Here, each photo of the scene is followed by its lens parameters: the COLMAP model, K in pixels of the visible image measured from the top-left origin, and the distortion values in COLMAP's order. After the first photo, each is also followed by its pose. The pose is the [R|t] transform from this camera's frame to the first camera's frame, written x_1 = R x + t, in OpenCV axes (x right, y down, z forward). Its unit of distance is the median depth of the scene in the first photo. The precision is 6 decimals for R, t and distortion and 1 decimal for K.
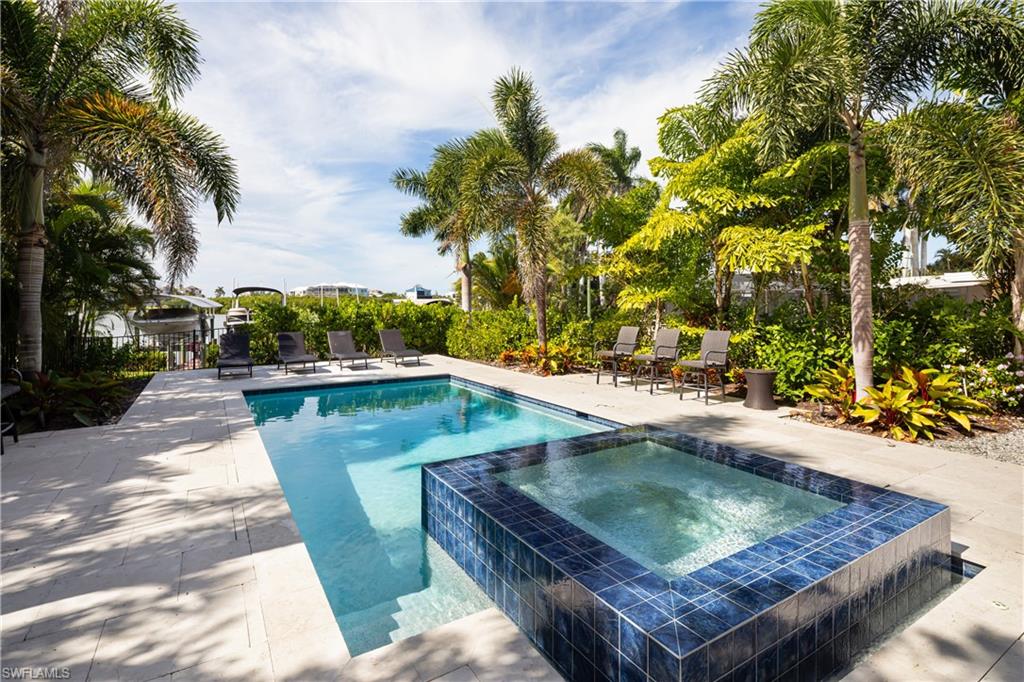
lens RADIAL K [[493.2, 0, 511.4], [0, 493.2, 299.3], [0, 0, 1]] dist [-0.012646, -0.003845]
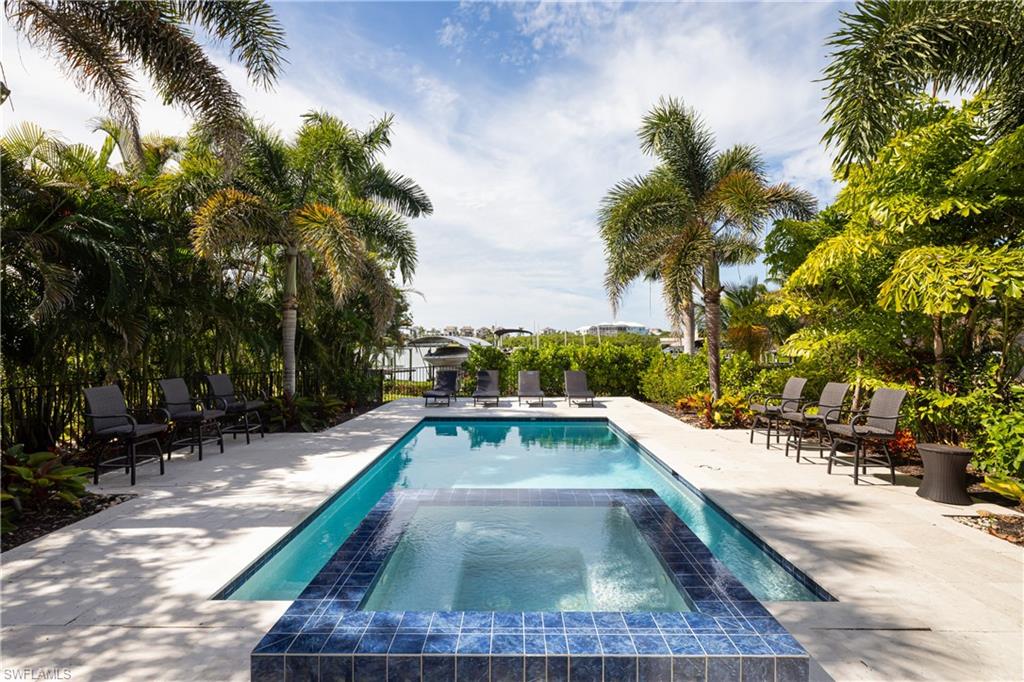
lens RADIAL K [[493.2, 0, 506.3], [0, 493.2, 340.2], [0, 0, 1]] dist [-0.012646, -0.003845]
pose [[0.841955, -0.000074, -0.539548, 0.265359], [0.002994, 0.999985, 0.004536, -0.012053], [0.539540, -0.005435, 0.841942, 0.048927]]
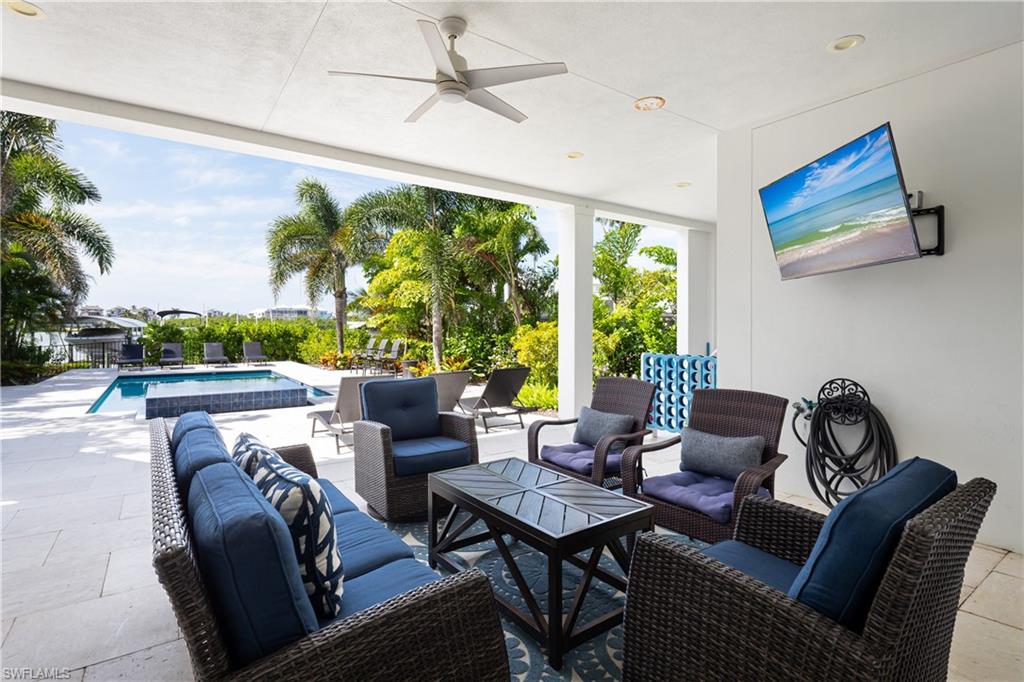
lens RADIAL K [[493.2, 0, 515.0], [0, 493.2, 327.3], [0, 0, 1]] dist [-0.012646, -0.003845]
pose [[0.997805, 0.002799, 0.066164, 0.578810], [-0.003470, 0.999944, 0.010024, 0.002038], [-0.066132, -0.010232, 0.997758, -0.623508]]
